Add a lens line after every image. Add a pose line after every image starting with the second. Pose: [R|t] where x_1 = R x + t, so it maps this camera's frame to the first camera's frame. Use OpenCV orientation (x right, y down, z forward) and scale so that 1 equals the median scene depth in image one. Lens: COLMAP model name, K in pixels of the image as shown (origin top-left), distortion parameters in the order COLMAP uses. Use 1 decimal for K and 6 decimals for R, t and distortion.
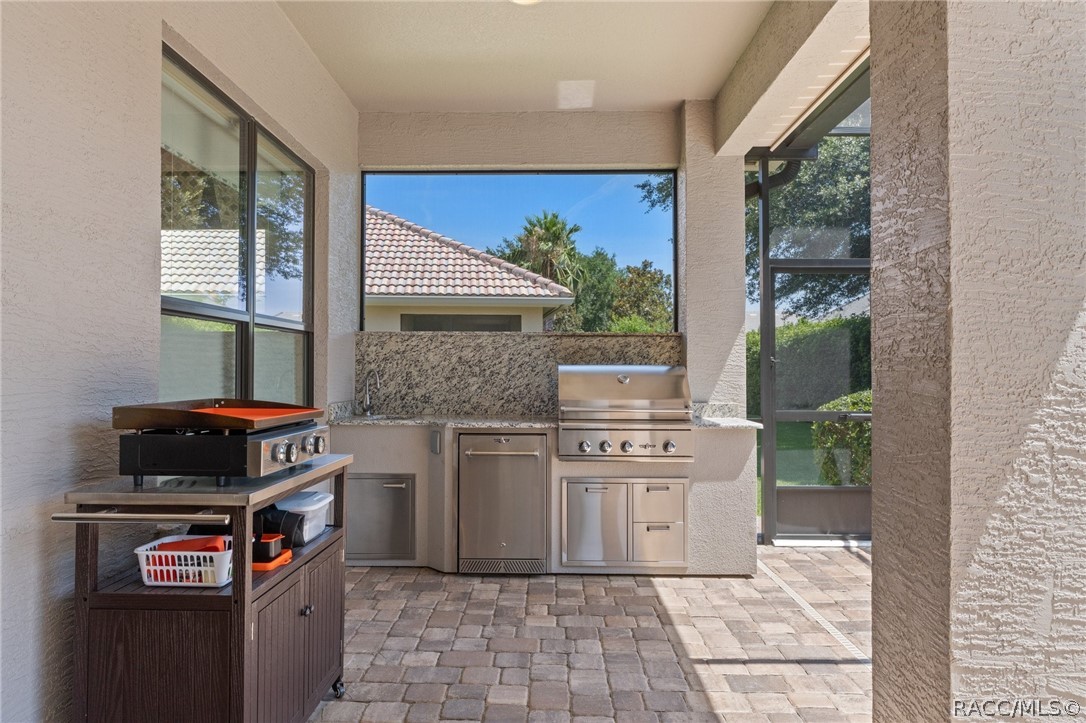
lens RADIAL K [[696.8, 0, 543.0], [0, 696.8, 361.5], [0, 0, 1]] dist [-0.004717, -0.001917]
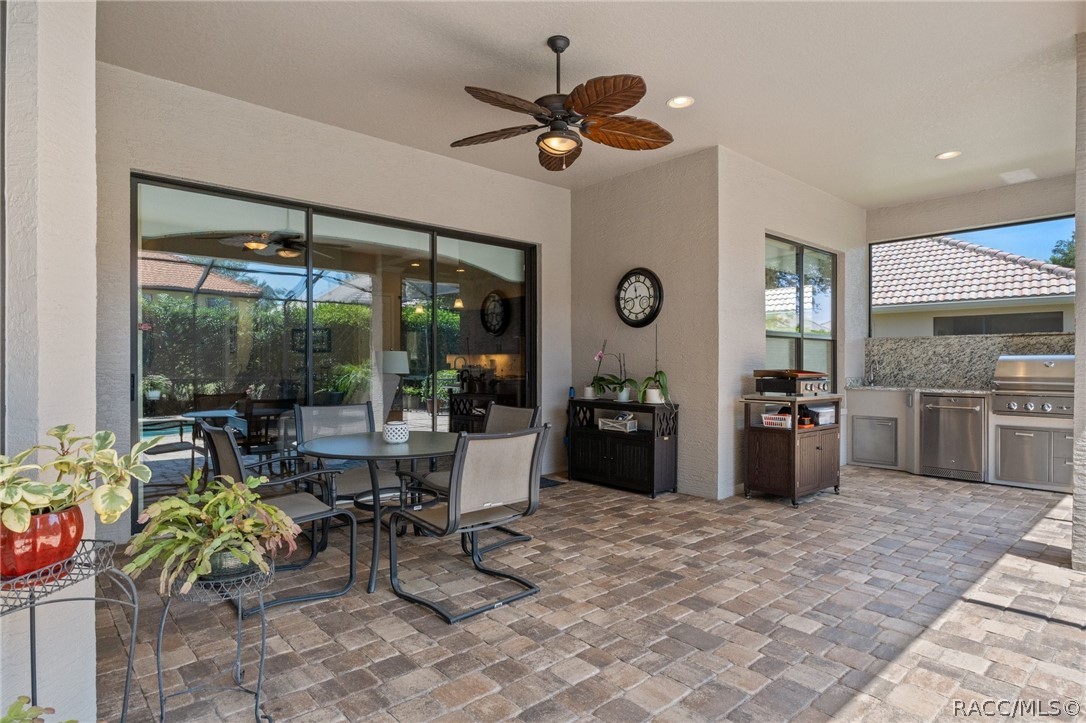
lens RADIAL K [[594.8, 0, 543.0], [0, 594.8, 361.5], [0, 0, 1]] dist [-0.005258, 0.000078]
pose [[0.673361, -0.006225, -0.739287, 0.287547], [0.010000, 0.999950, 0.000689, 0.006844], [0.739246, -0.007857, 0.673390, -0.599709]]
